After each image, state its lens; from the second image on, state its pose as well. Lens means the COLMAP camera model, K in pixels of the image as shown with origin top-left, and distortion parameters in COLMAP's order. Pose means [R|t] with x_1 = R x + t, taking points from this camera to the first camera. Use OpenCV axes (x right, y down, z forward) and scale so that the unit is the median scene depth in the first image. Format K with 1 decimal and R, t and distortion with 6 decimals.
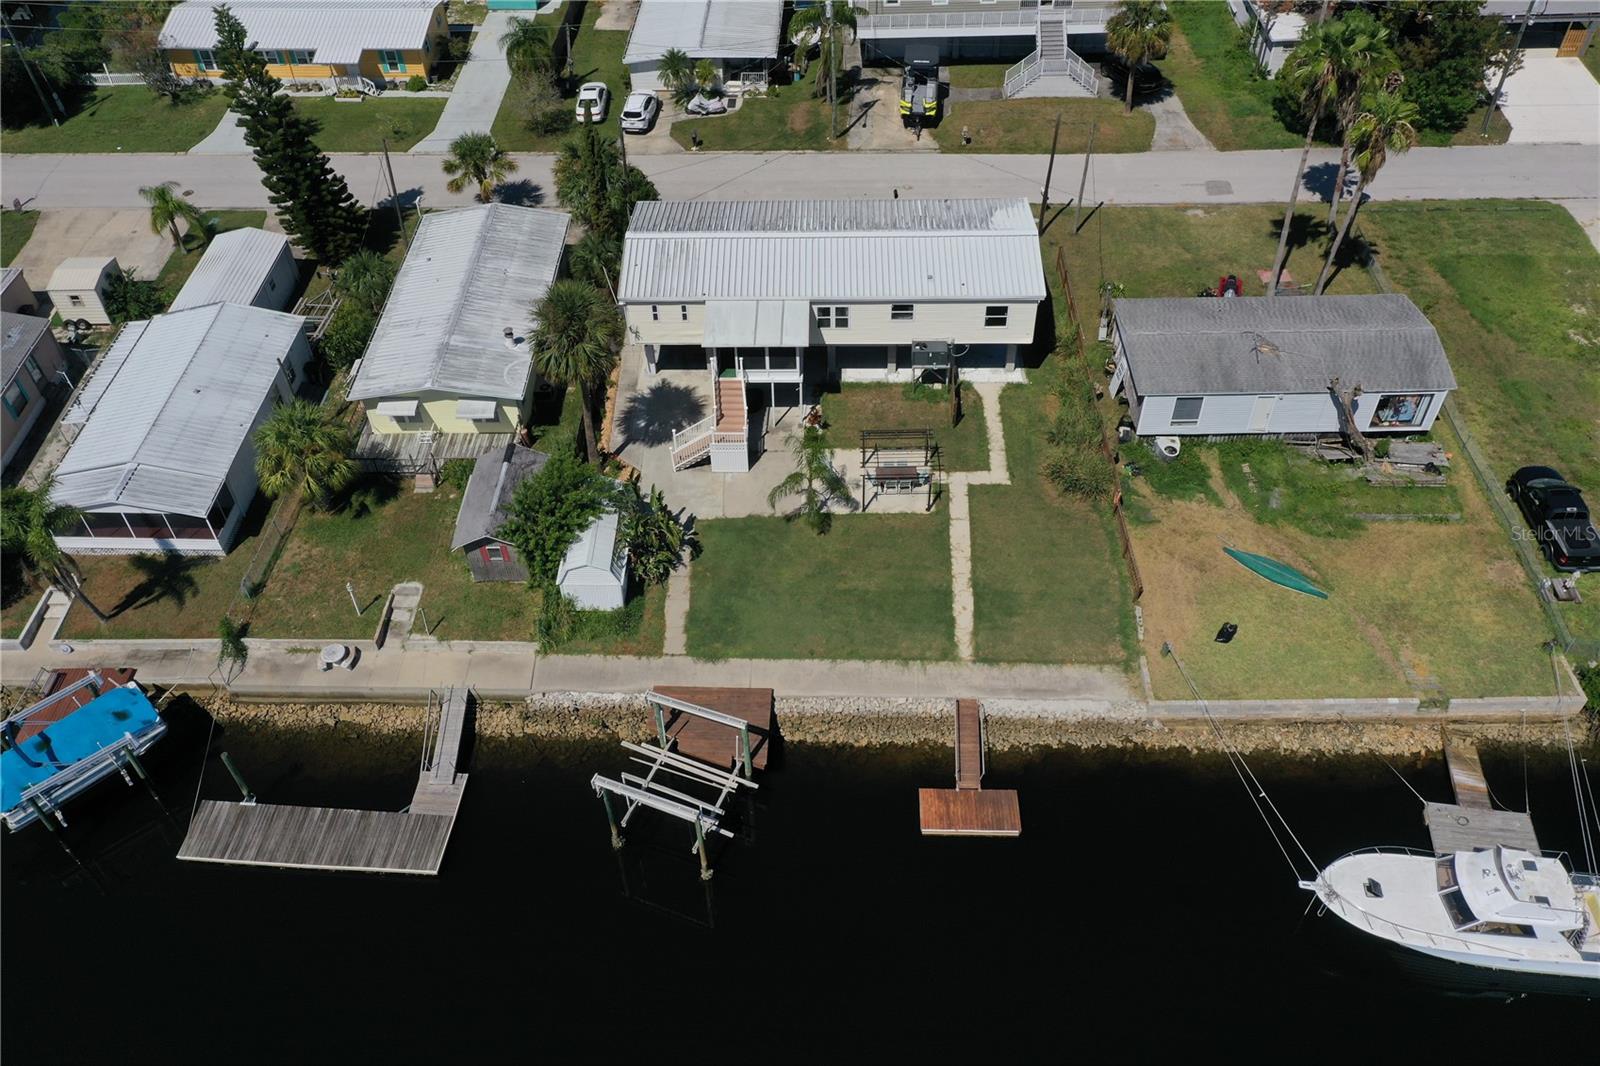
lens RADIAL K [[1266.6, 0, 804.3], [0, 1266.6, 529.2], [0, 0, 1]] dist [0.019352, 0.003241]
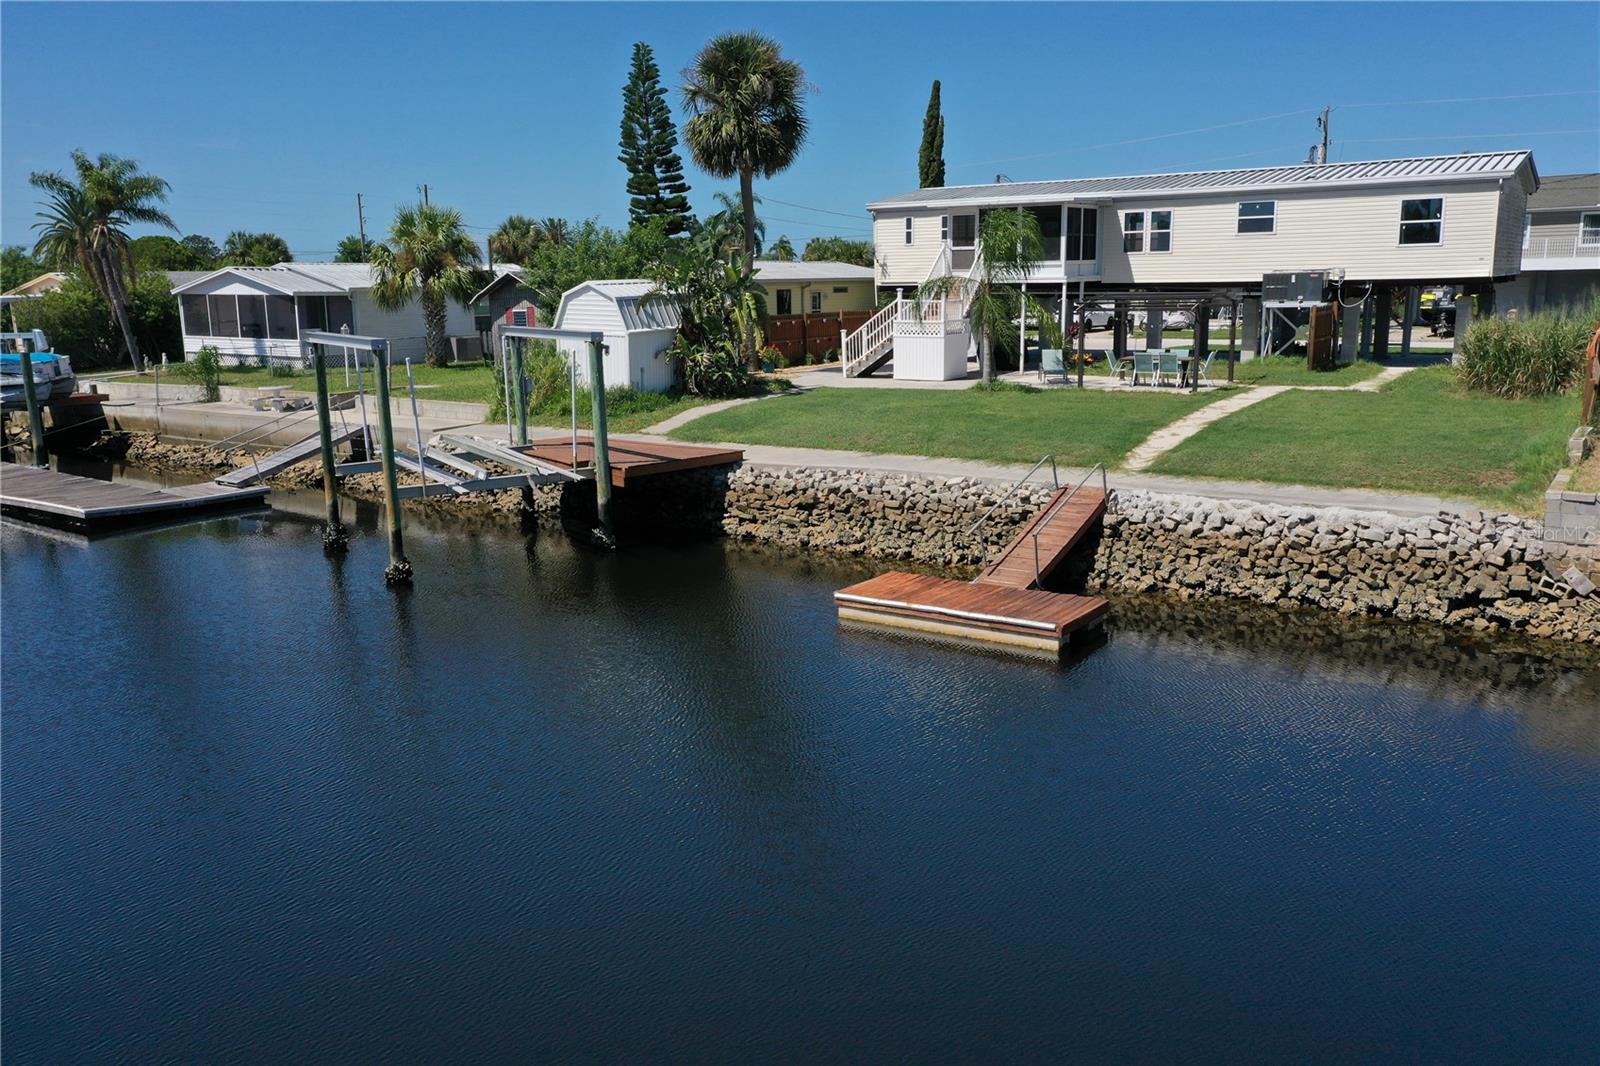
lens RADIAL K [[1271.1, 0, 803.4], [0, 1271.1, 533.4], [0, 0, 1]] dist [0.018618, -0.001945]
pose [[0.845481, 0.110119, -0.522528, 0.247231], [-0.381272, 0.809595, -0.446304, 0.340195], [0.373889, 0.576567, 0.726483, 0.572692]]
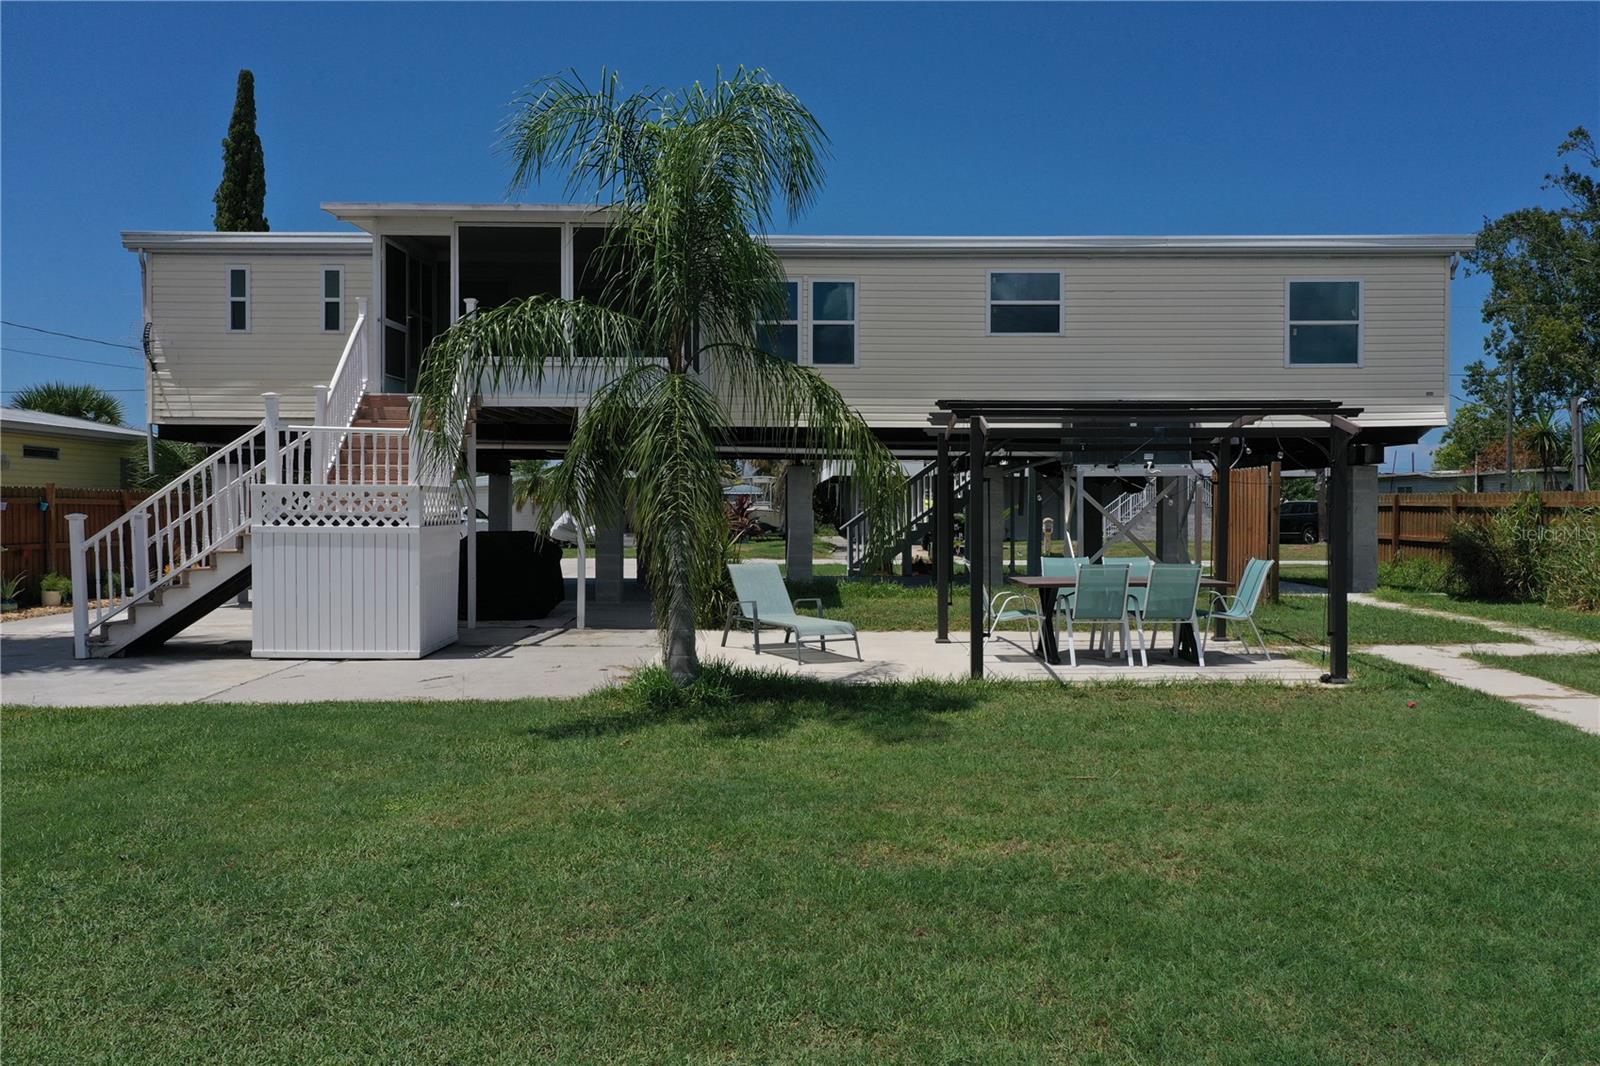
lens RADIAL K [[1271.1, 0, 803.4], [0, 1271.1, 533.4], [0, 0, 1]] dist [0.018618, -0.001945]
pose [[0.999677, 0.018768, 0.017149, 0.018633], [-0.001443, 0.715364, -0.698750, 0.095856], [-0.025382, 0.698500, 0.715160, 0.854543]]
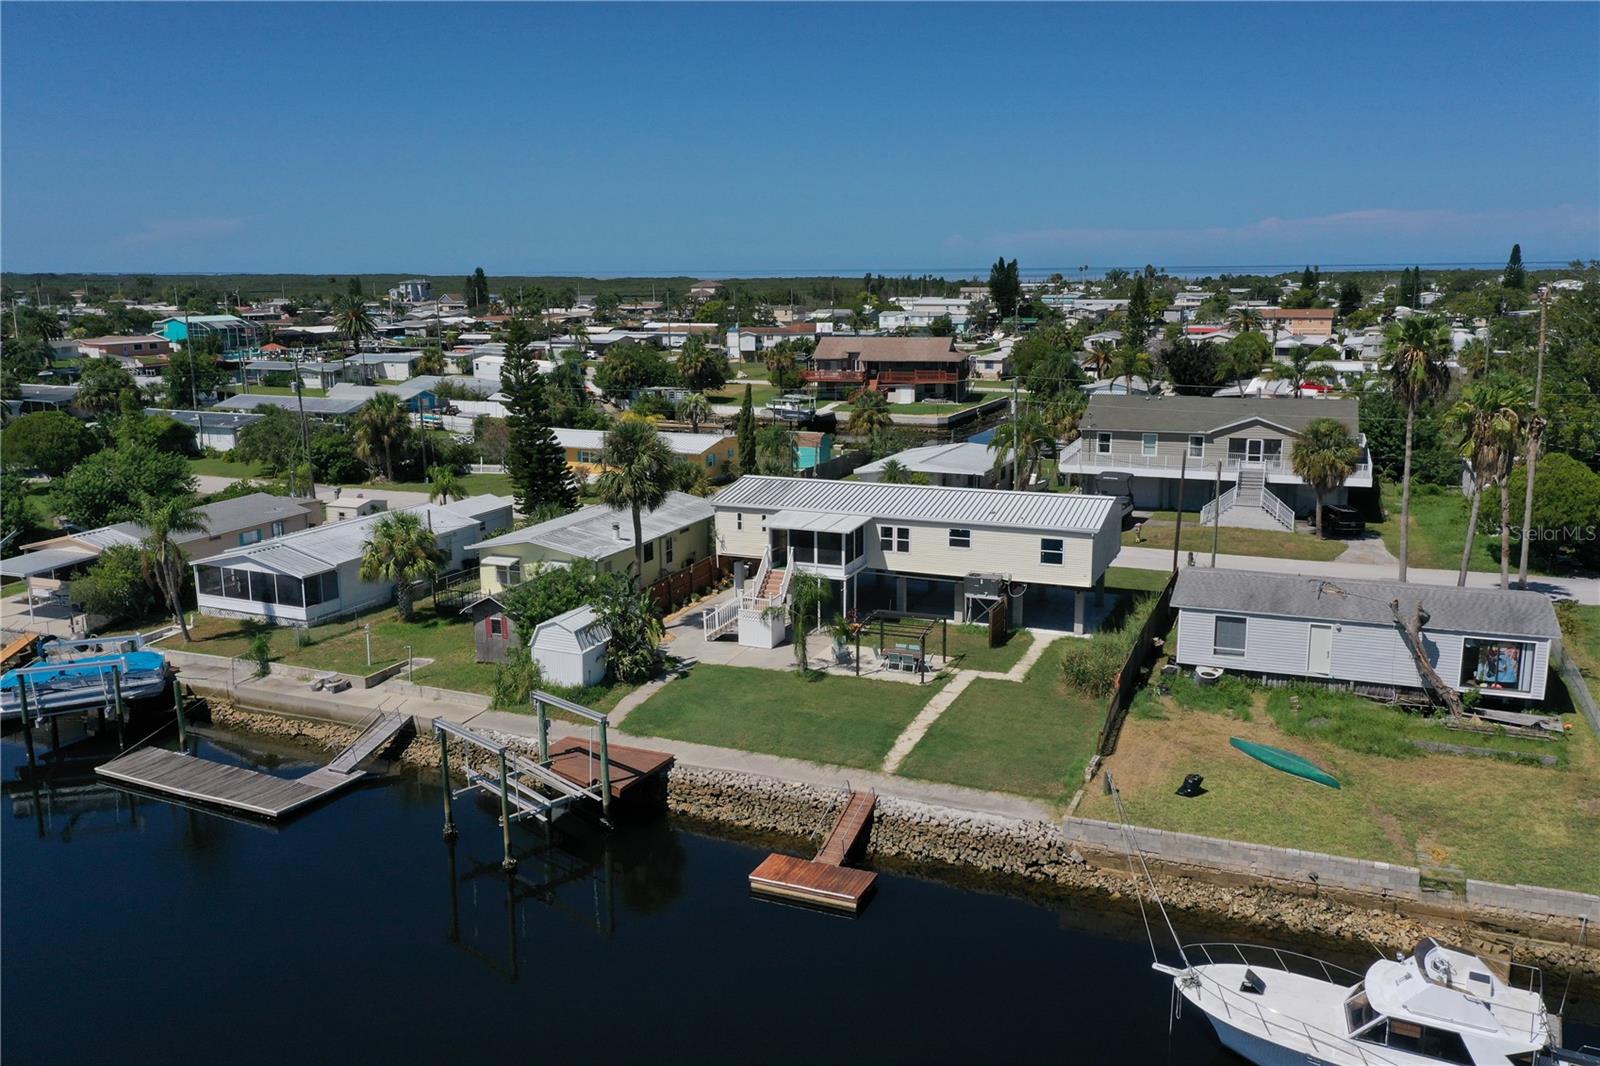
lens RADIAL K [[1271.1, 0, 803.4], [0, 1271.1, 533.4], [0, 0, 1]] dist [0.018618, -0.001945]
pose [[0.927248, 0.086427, -0.364338, 0.348650], [-0.273286, 0.821363, -0.500677, 0.388316], [0.255982, 0.563820, 0.785226, 0.172961]]
